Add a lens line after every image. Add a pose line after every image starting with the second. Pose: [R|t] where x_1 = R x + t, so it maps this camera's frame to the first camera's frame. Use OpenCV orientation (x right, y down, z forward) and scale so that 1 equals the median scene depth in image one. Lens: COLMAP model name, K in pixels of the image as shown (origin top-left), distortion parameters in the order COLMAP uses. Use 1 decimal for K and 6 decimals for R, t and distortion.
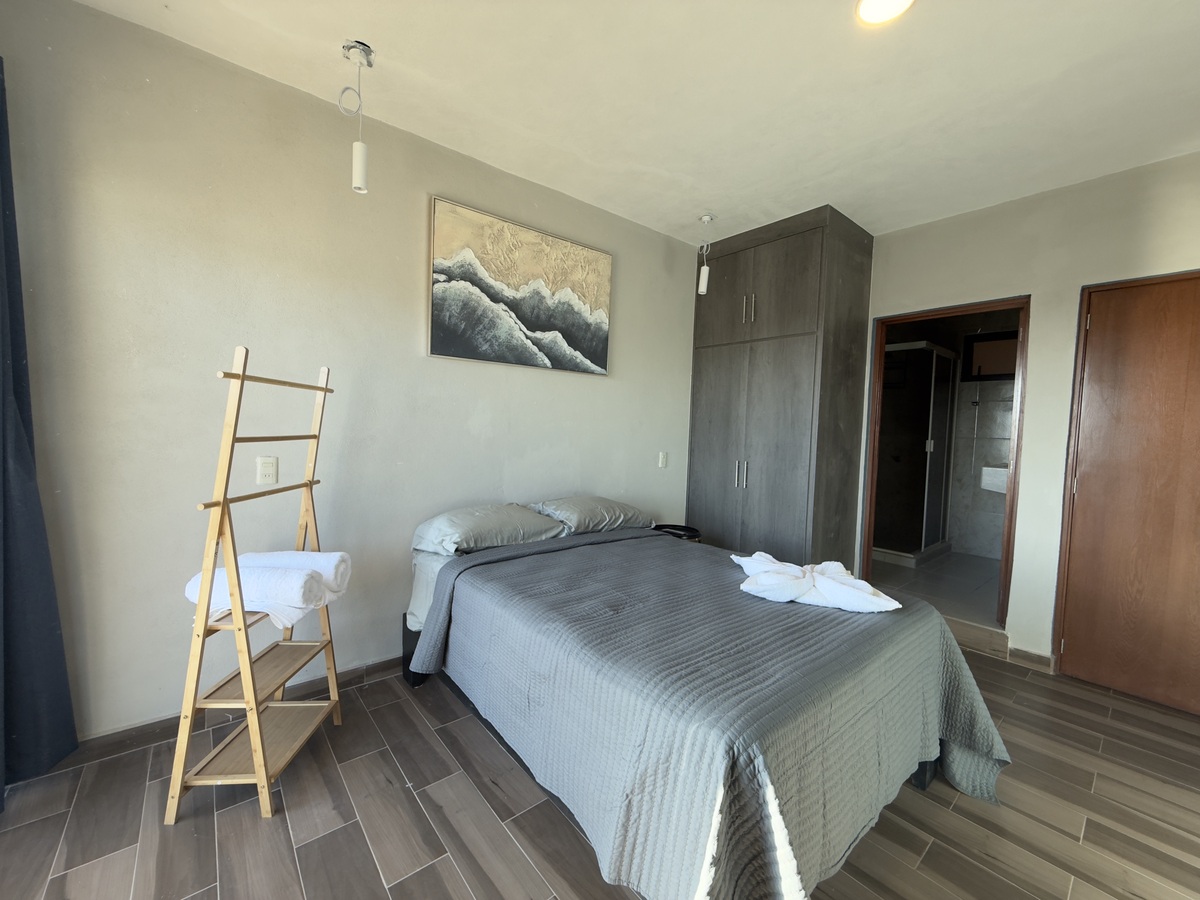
lens RADIAL K [[481.3, 0, 595.3], [0, 481.3, 451.2], [0, 0, 1]] dist [0.008535, 0.000986]
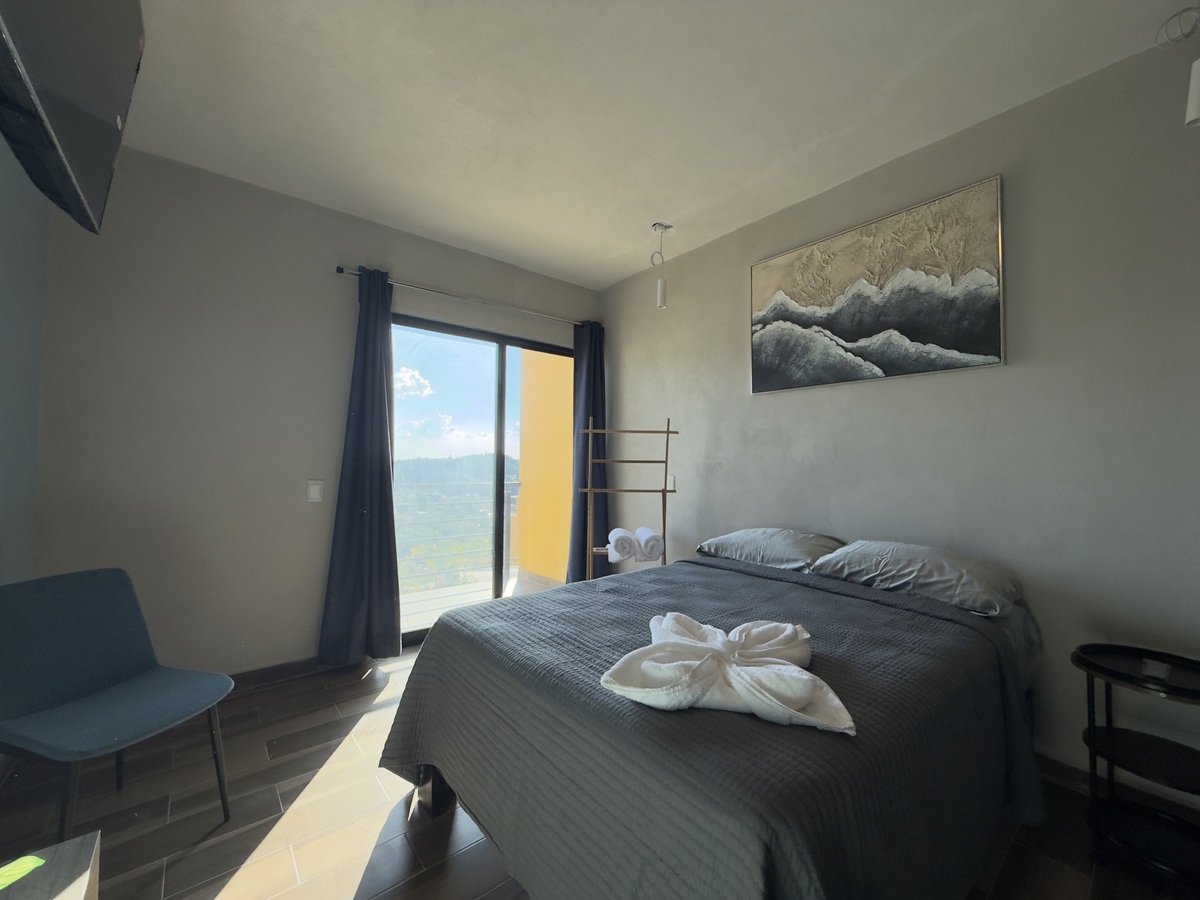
lens RADIAL K [[481.3, 0, 598.9], [0, 481.3, 447.8], [0, 0, 1]] dist [0.008535, 0.000986]
pose [[0.005906, -0.050181, -0.998723, 0.756177], [-0.049095, 0.997521, -0.050410, 0.011480], [0.998777, 0.049330, 0.003428, 0.560148]]
